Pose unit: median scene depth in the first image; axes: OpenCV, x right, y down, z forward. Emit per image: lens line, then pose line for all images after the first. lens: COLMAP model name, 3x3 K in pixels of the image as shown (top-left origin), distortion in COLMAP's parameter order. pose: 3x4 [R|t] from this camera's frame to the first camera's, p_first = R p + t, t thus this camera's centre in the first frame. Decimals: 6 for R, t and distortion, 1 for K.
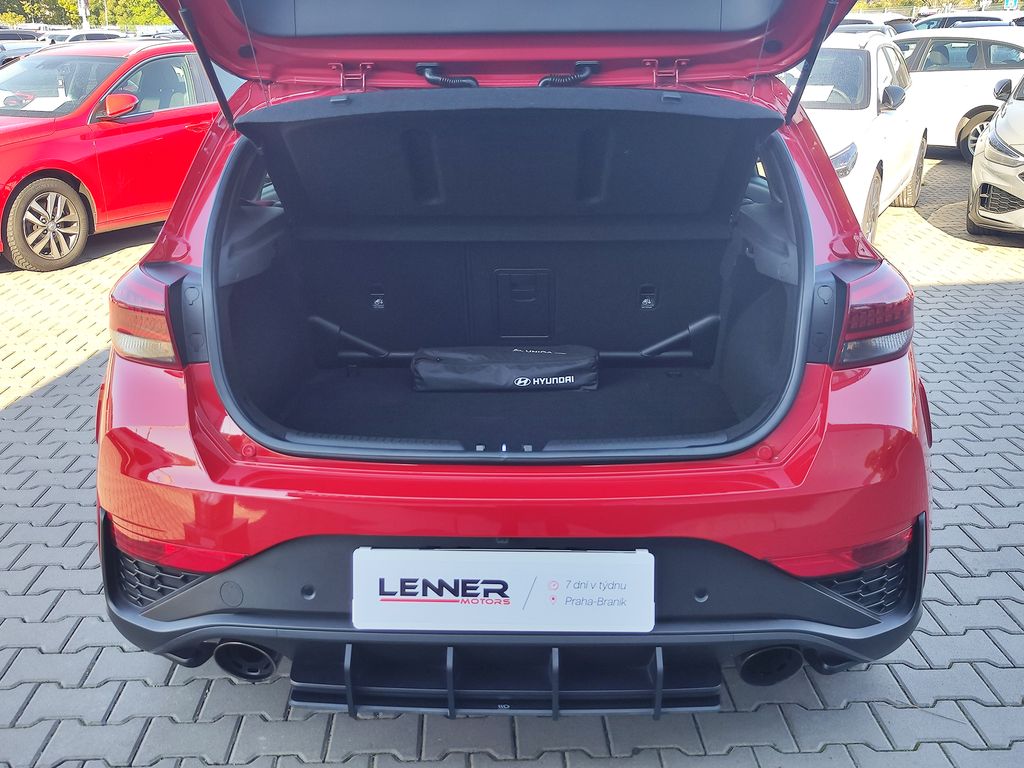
lens RADIAL K [[1064.0, 0, 485.5], [0, 1064.0, 383.4], [0, 0, 1]] dist [-0.013098, 0.051063]
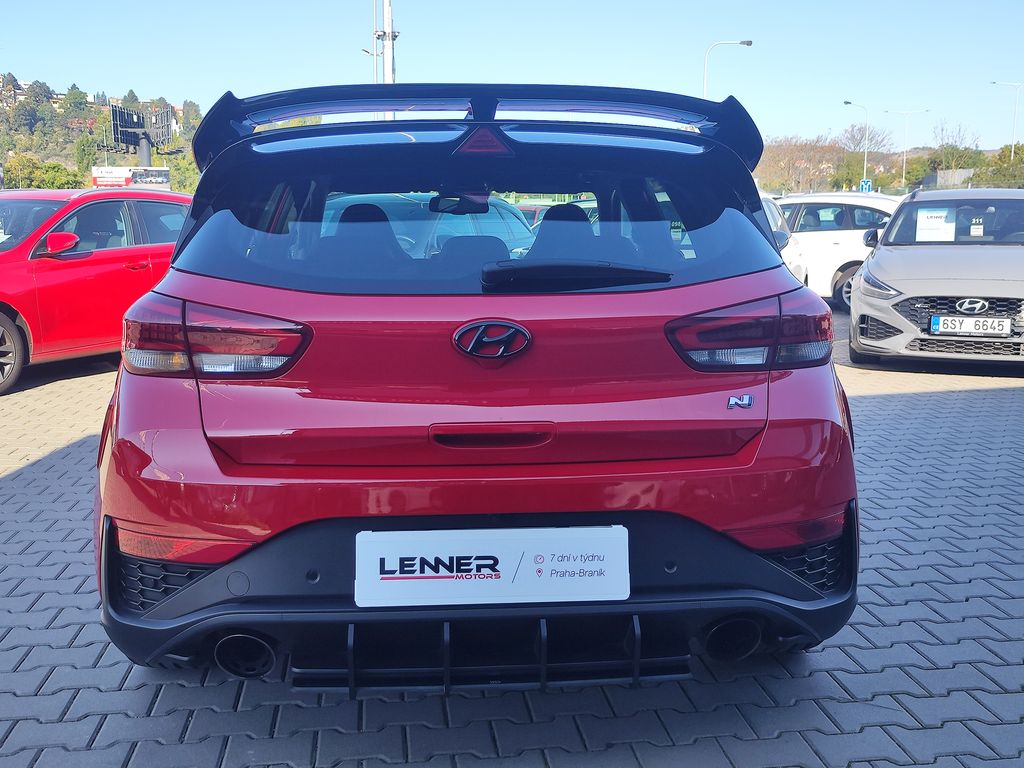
lens RADIAL K [[1029.7, 0, 509.6], [0, 1029.7, 359.3], [0, 0, 1]] dist [-0.000110, 0.012528]
pose [[0.994423, -0.006982, 0.105236, -0.067545], [0.024485, 0.985827, -0.165967, 0.140020], [-0.102585, 0.167619, 0.980500, -0.069753]]
